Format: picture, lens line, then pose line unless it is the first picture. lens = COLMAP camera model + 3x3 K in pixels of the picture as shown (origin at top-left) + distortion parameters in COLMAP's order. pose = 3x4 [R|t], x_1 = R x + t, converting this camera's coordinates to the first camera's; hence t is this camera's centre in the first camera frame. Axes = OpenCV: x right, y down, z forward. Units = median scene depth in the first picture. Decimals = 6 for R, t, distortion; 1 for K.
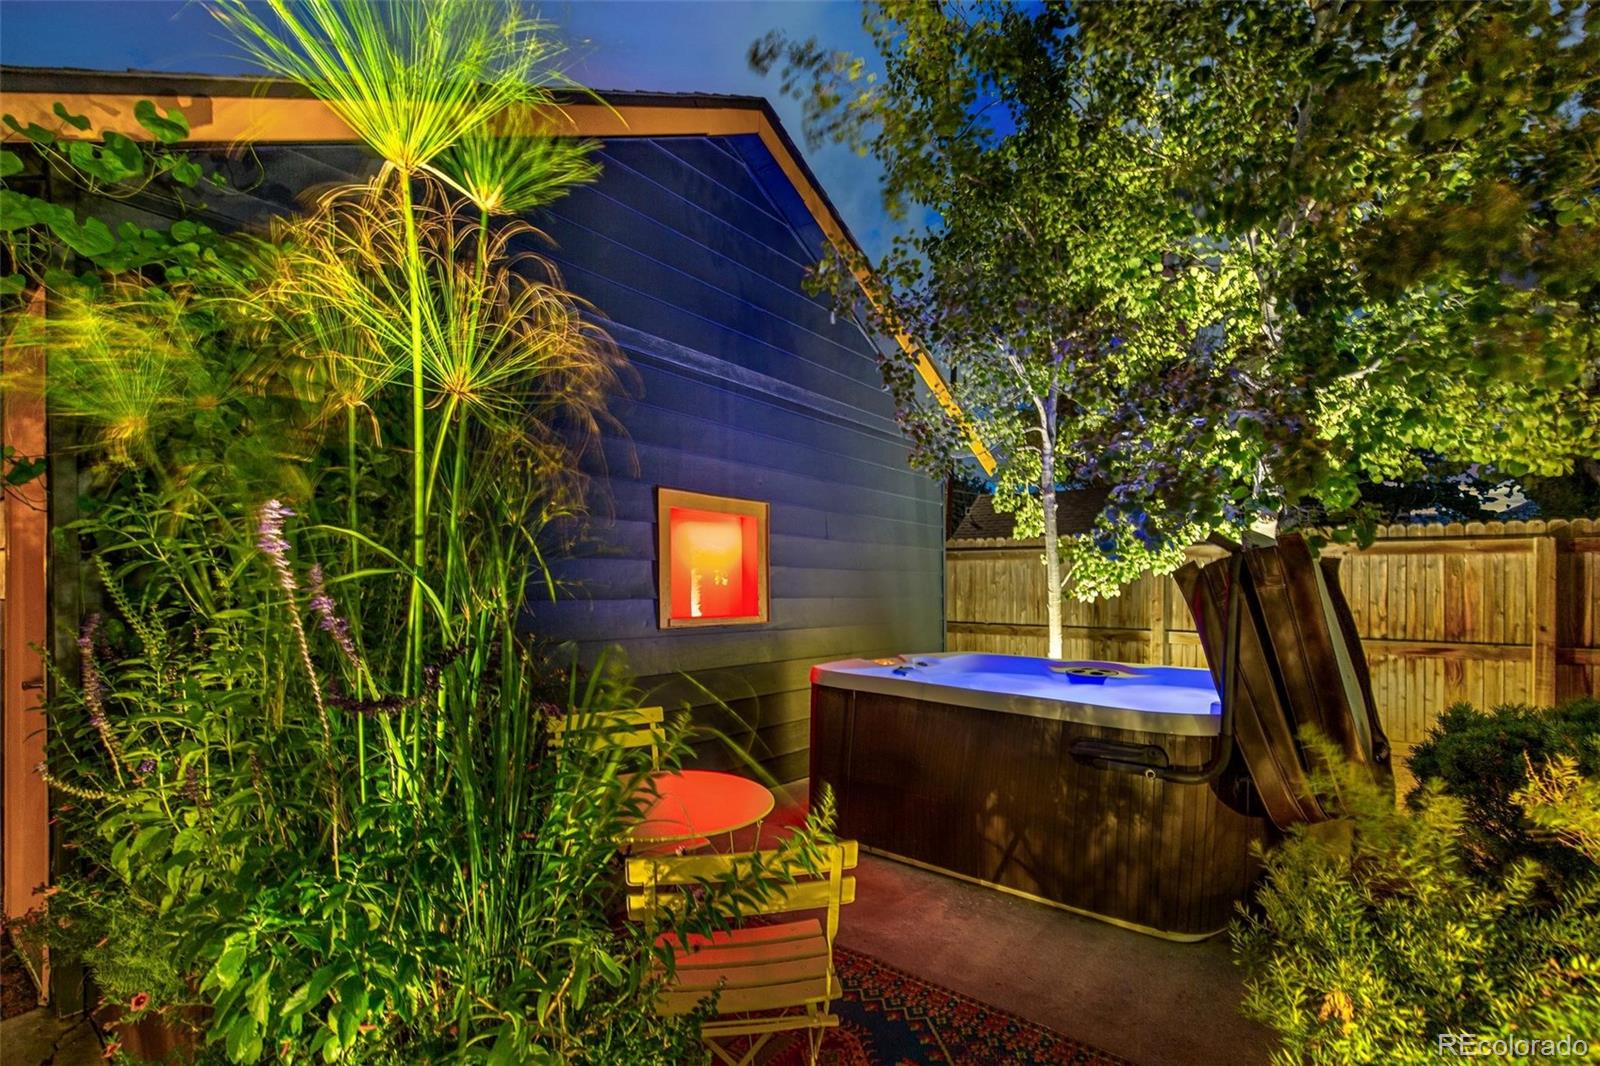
lens RADIAL K [[731.6, 0, 805.1], [0, 731.6, 599.9], [0, 0, 1]] dist [0.002639, 0.000024]
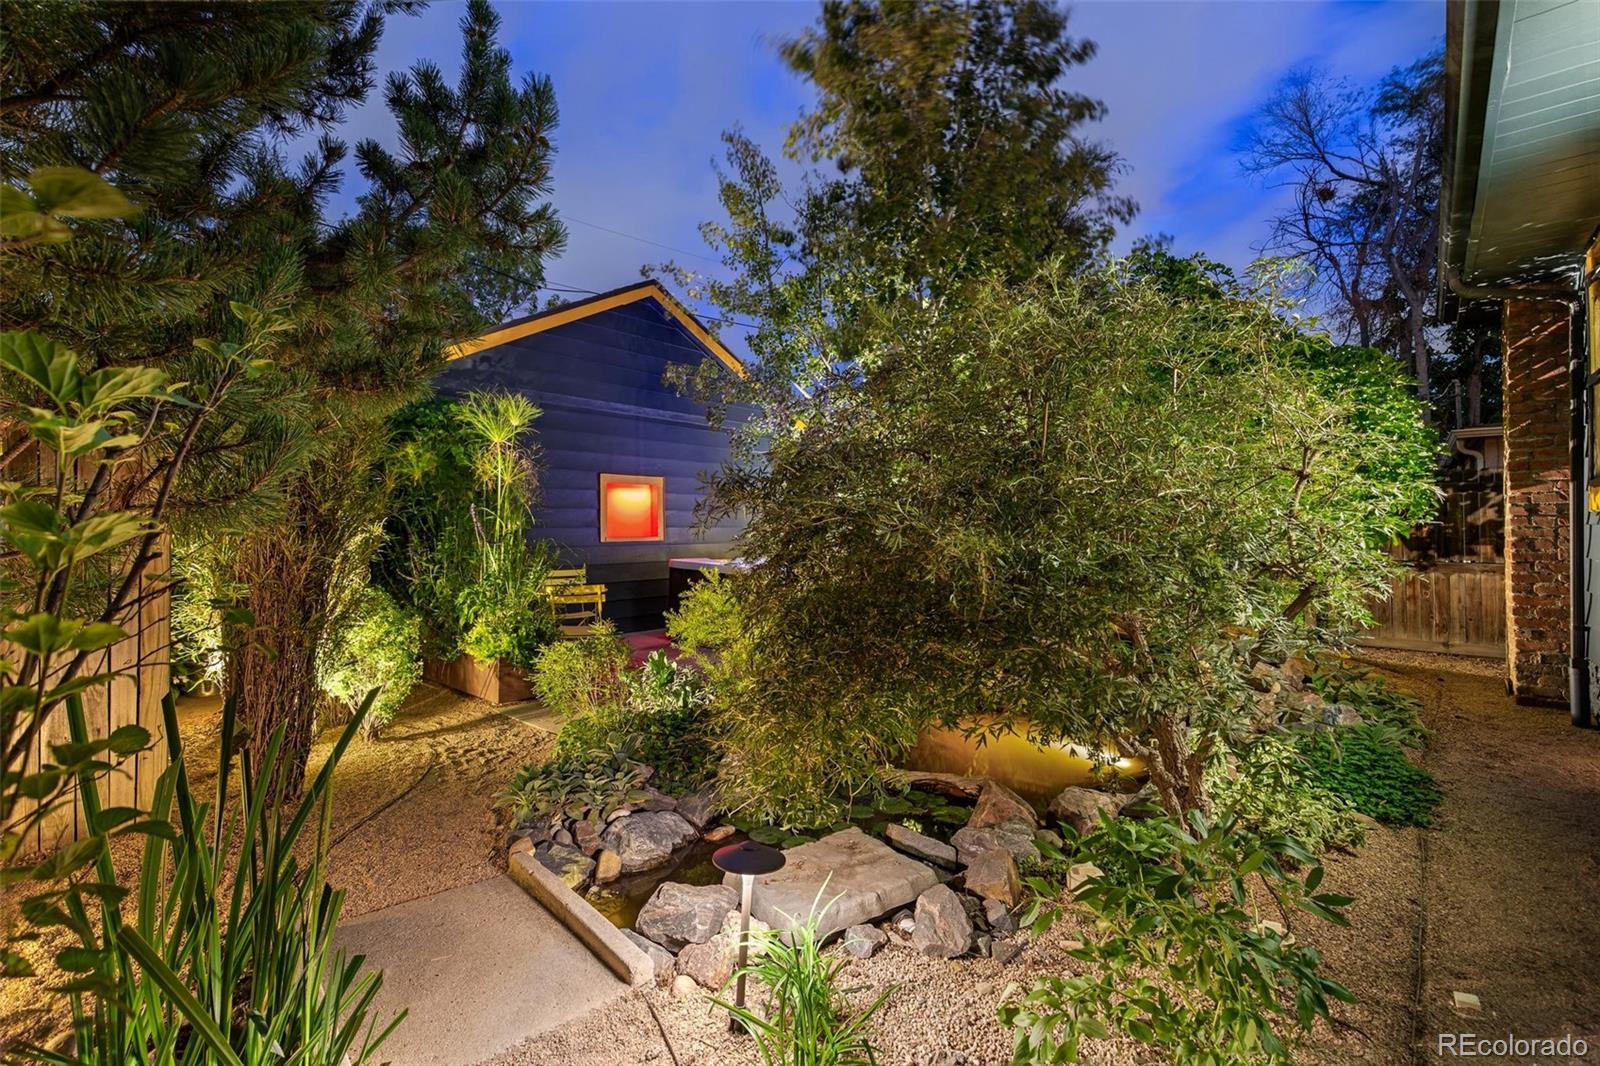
lens RADIAL K [[729.3, 0, 793.4], [0, 729.3, 527.6], [0, 0, 1]] dist [0.003009, 0.001008]
pose [[0.998033, 0.000979, -0.062690, 0.449964], [-0.001788, 0.999916, -0.012839, 0.023979], [0.062672, 0.012926, 0.997950, -0.968418]]
